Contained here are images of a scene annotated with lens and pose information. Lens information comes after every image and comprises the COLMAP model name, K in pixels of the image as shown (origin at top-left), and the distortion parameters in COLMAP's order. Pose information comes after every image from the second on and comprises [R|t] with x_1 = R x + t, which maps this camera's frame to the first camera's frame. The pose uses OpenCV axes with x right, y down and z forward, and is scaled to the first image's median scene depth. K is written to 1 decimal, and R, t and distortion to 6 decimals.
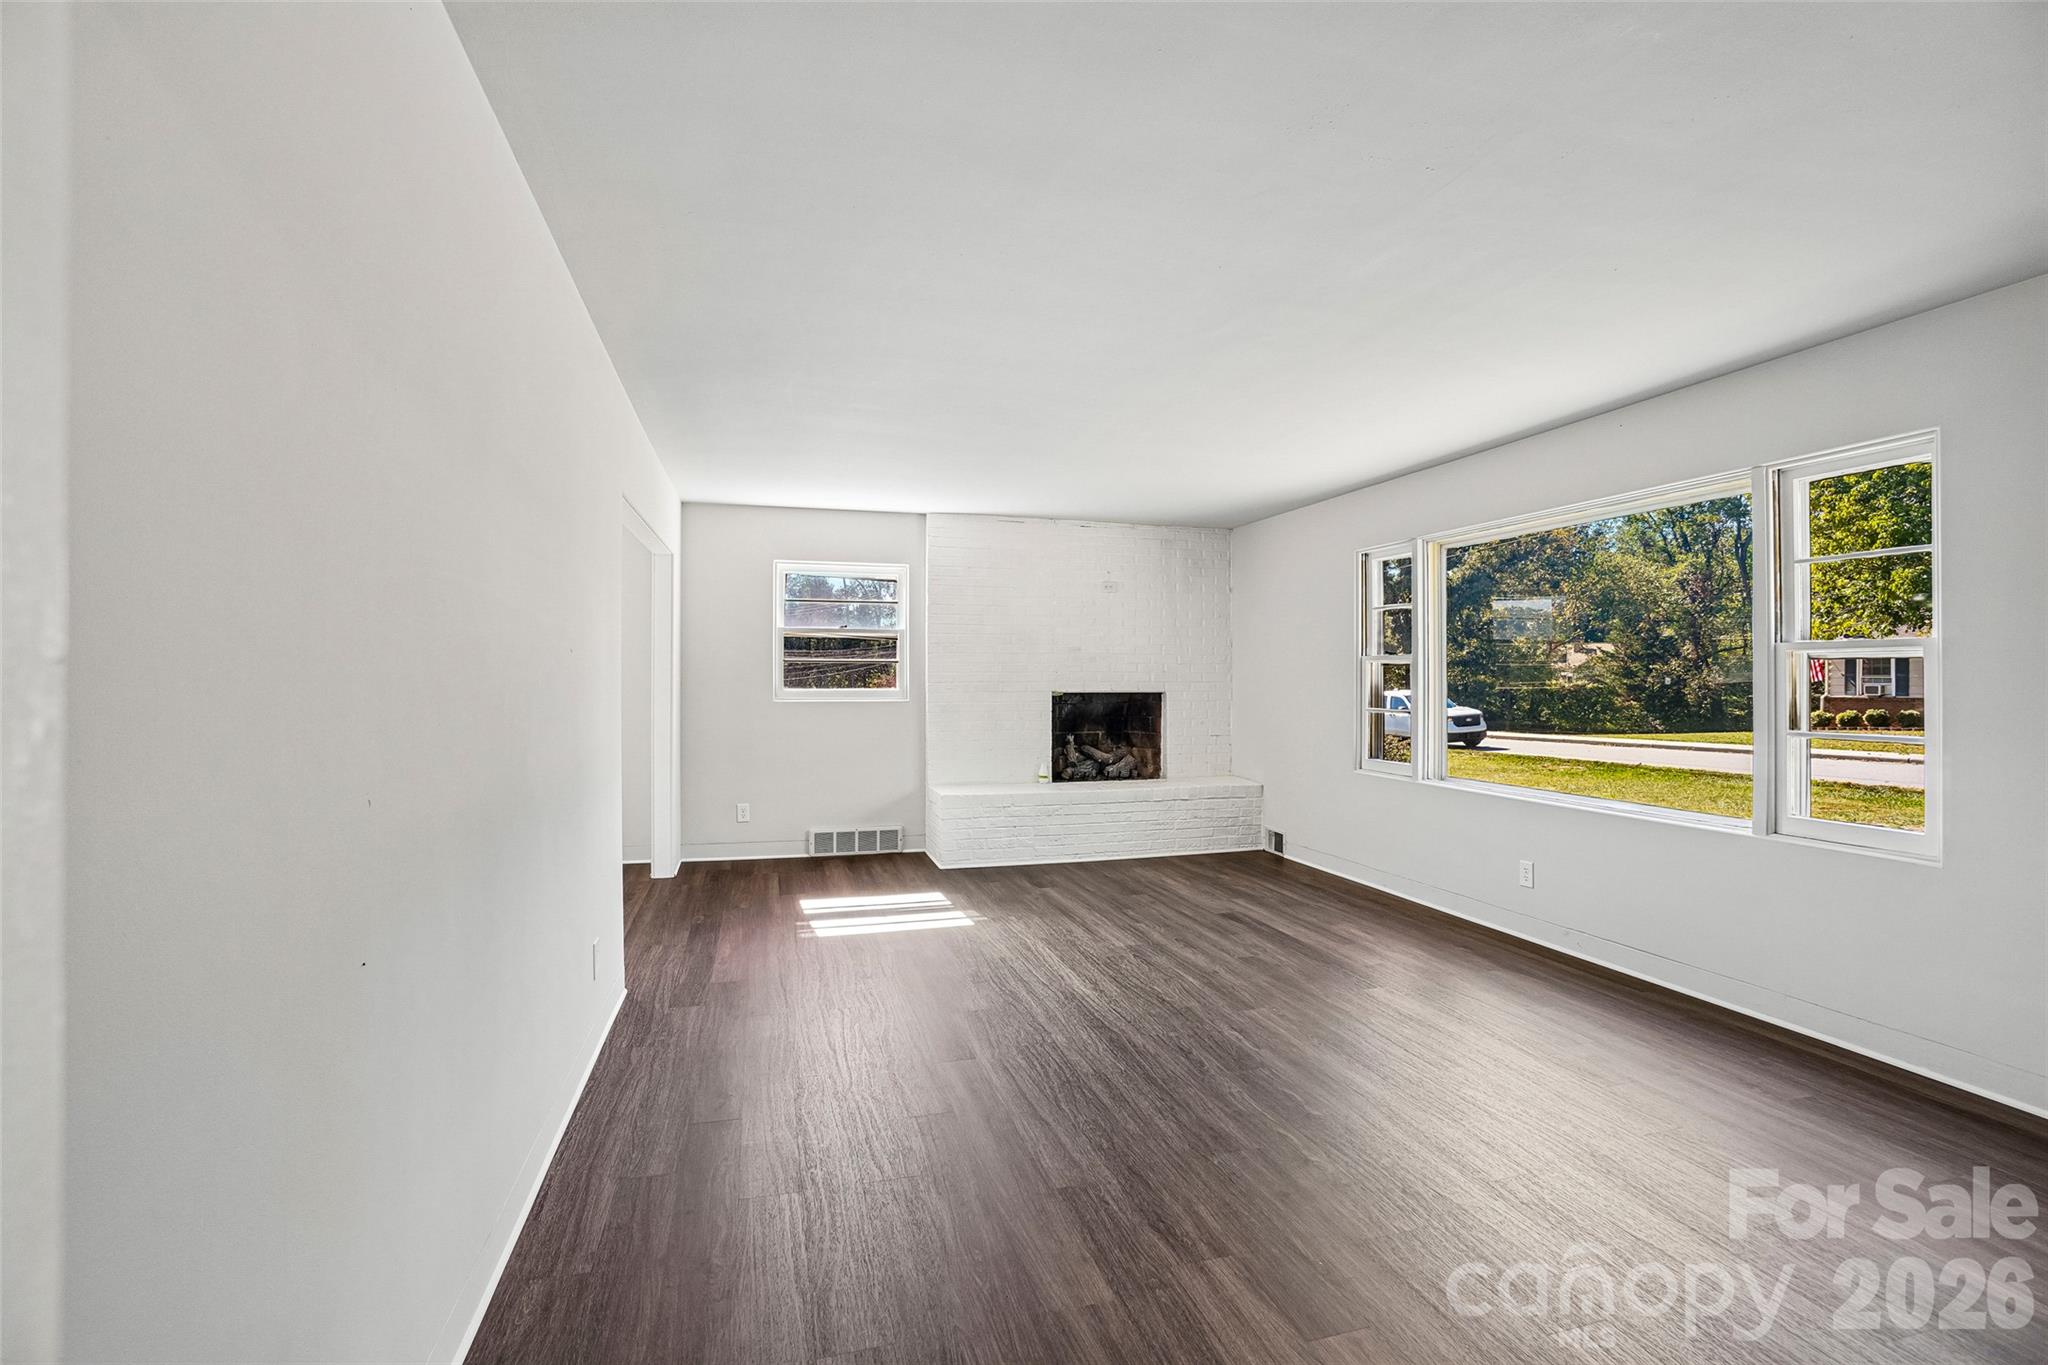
lens RADIAL K [[901.8, 0, 1019.7], [0, 901.8, 675.5], [0, 0, 1]] dist [-0.065925, 0.024029]
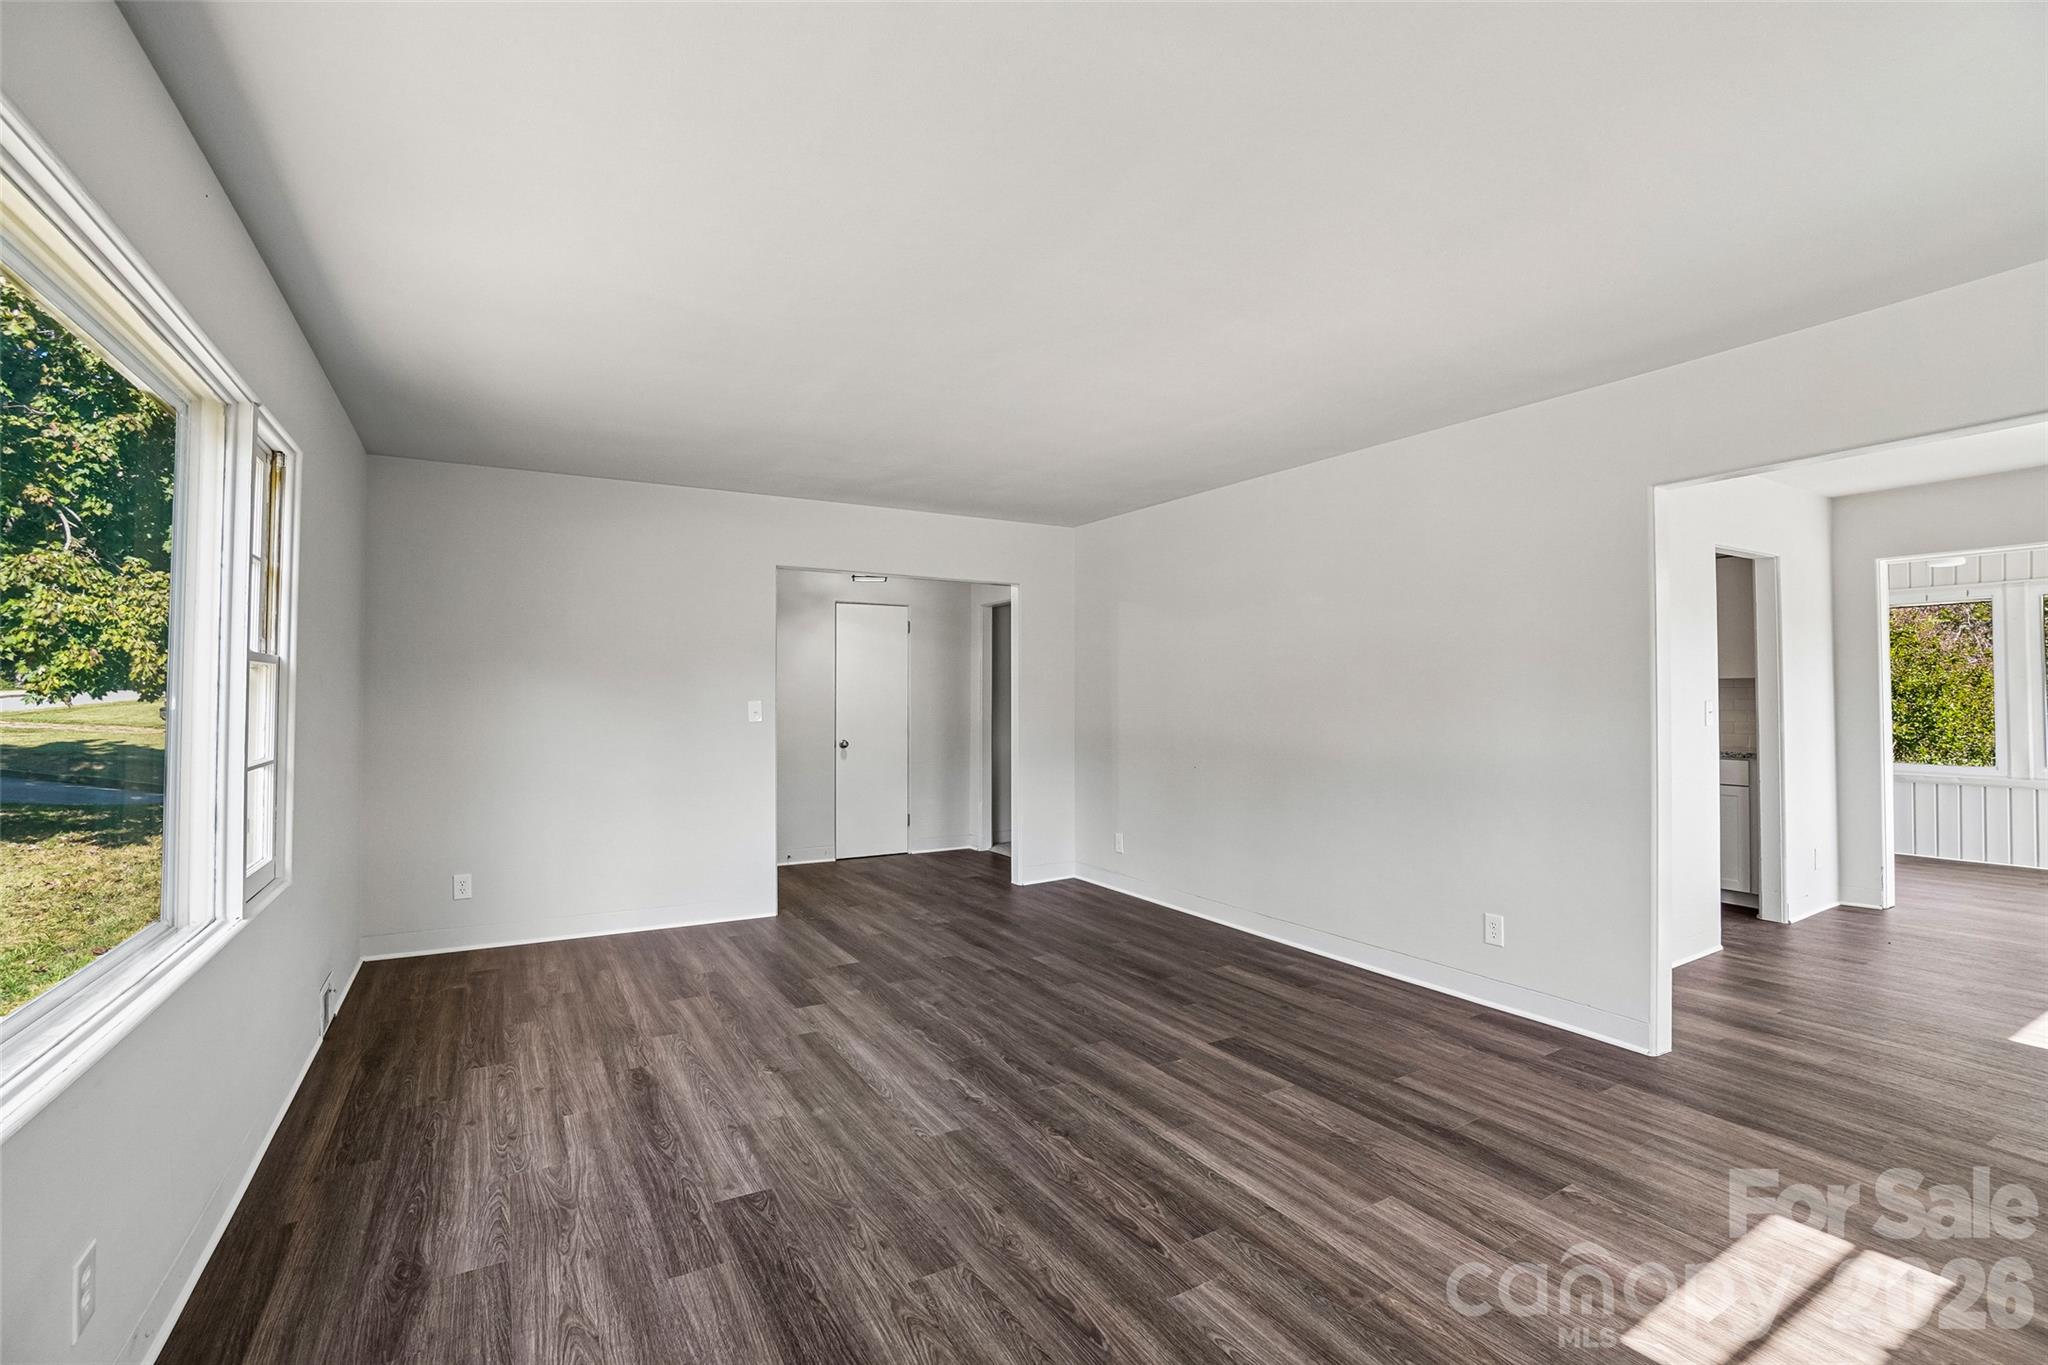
lens RADIAL K [[901.8, 0, 1019.7], [0, 901.8, 675.5], [0, 0, 1]] dist [-0.065925, 0.024029]
pose [[-0.968148, -0.006753, -0.250286, 0.204507], [-0.000852, 0.999719, -0.023680, 0.001483], [0.250376, -0.022713, -0.967882, 0.909438]]
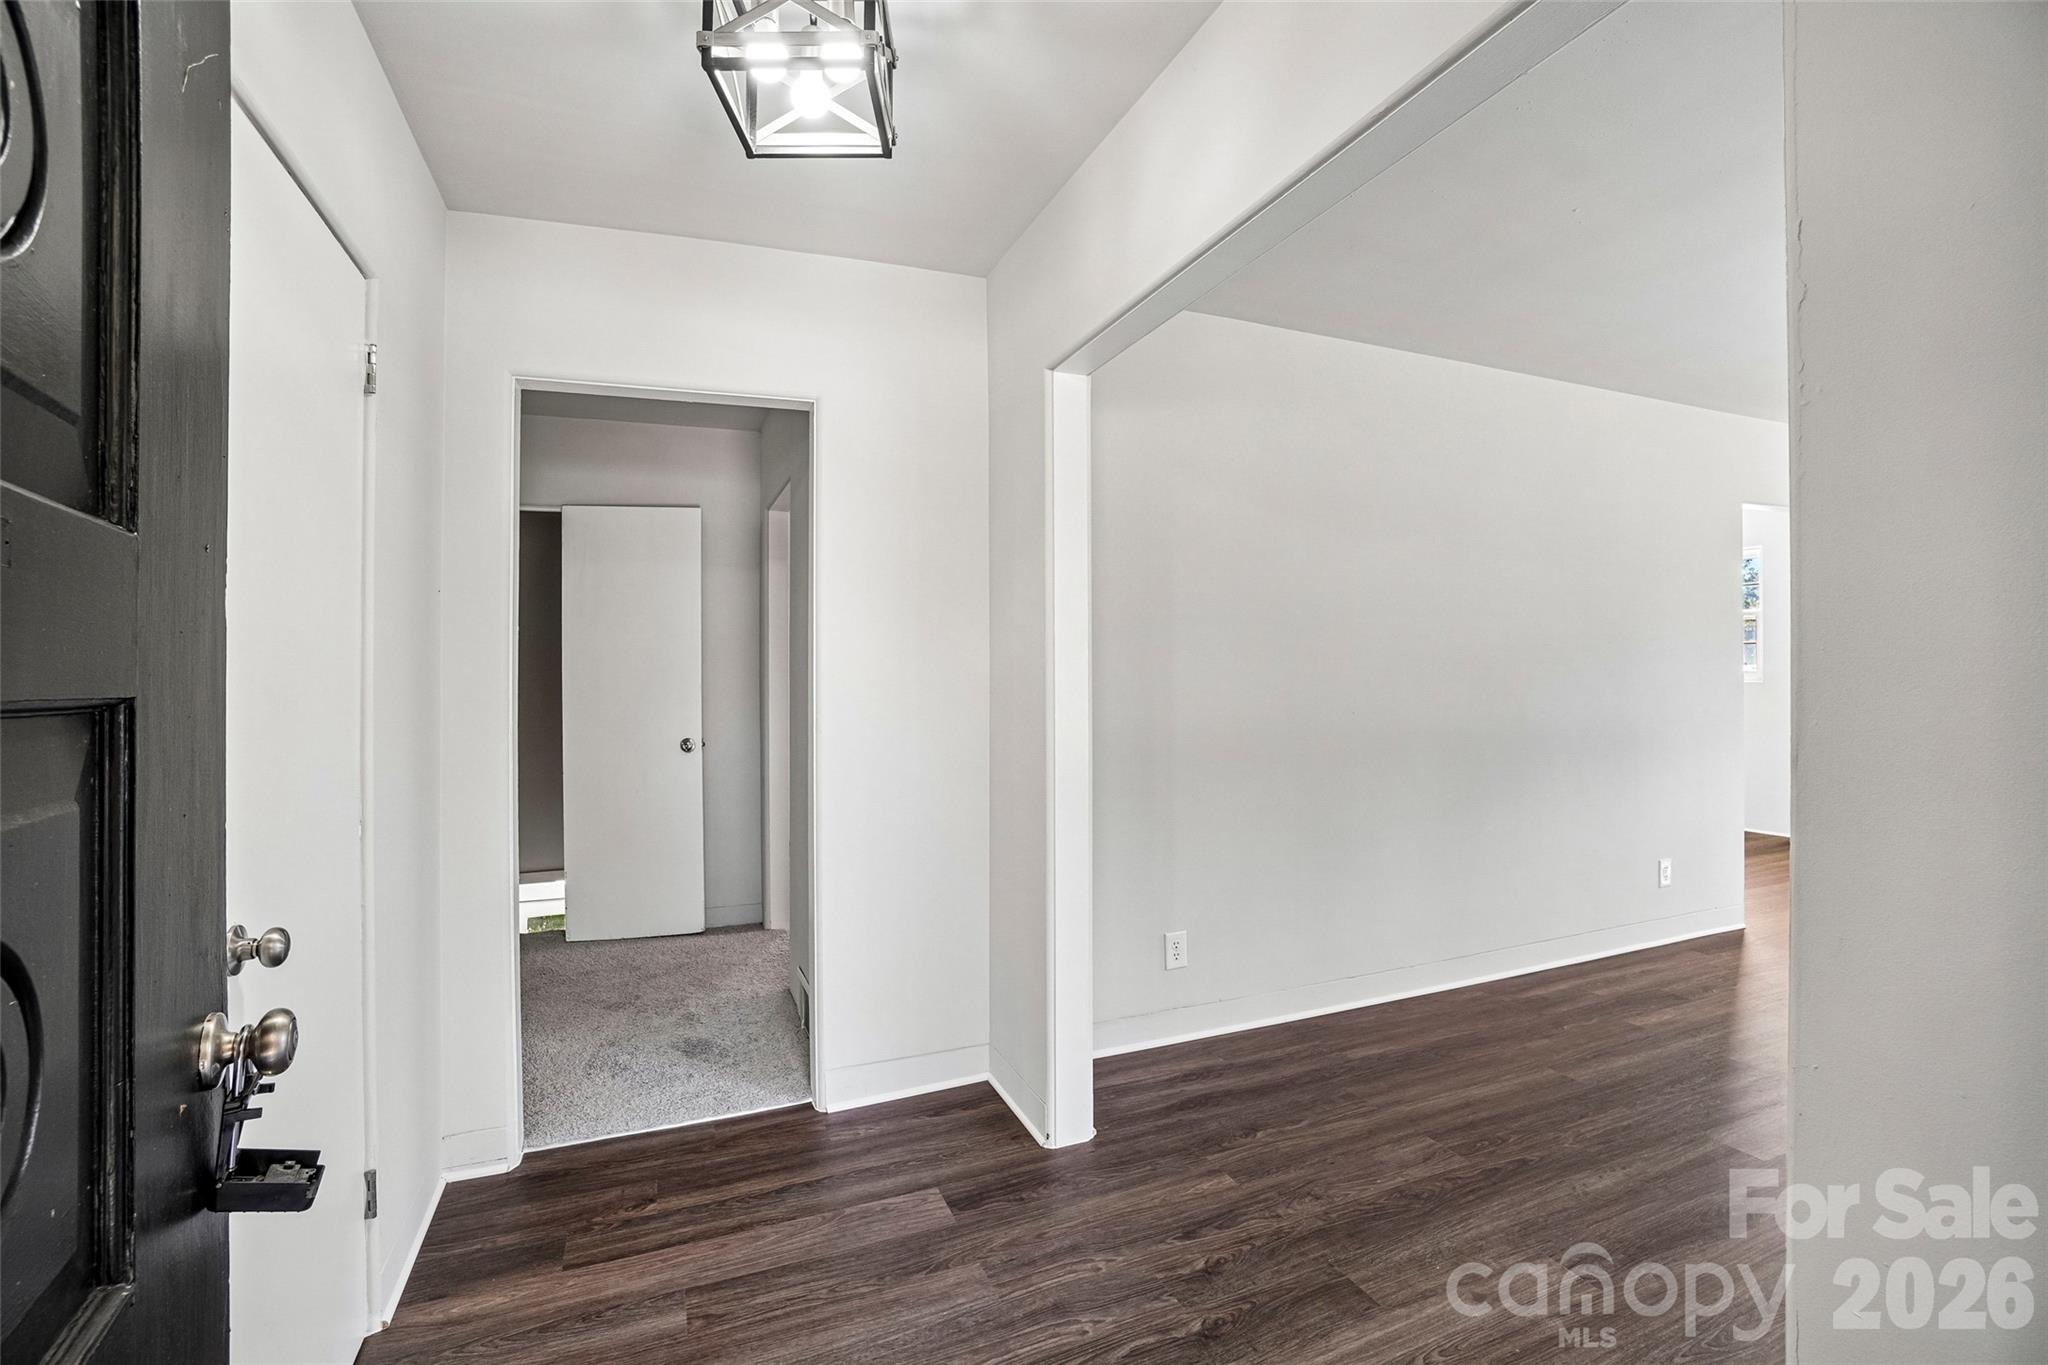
lens RADIAL K [[901.8, 0, 1019.7], [0, 901.8, 675.5], [0, 0, 1]] dist [-0.065925, 0.024029]
pose [[0.107212, 0.010626, -0.994179, 0.326818], [0.005508, 0.999921, 0.011281, 0.001180], [0.994221, -0.006686, 0.107145, -0.044742]]
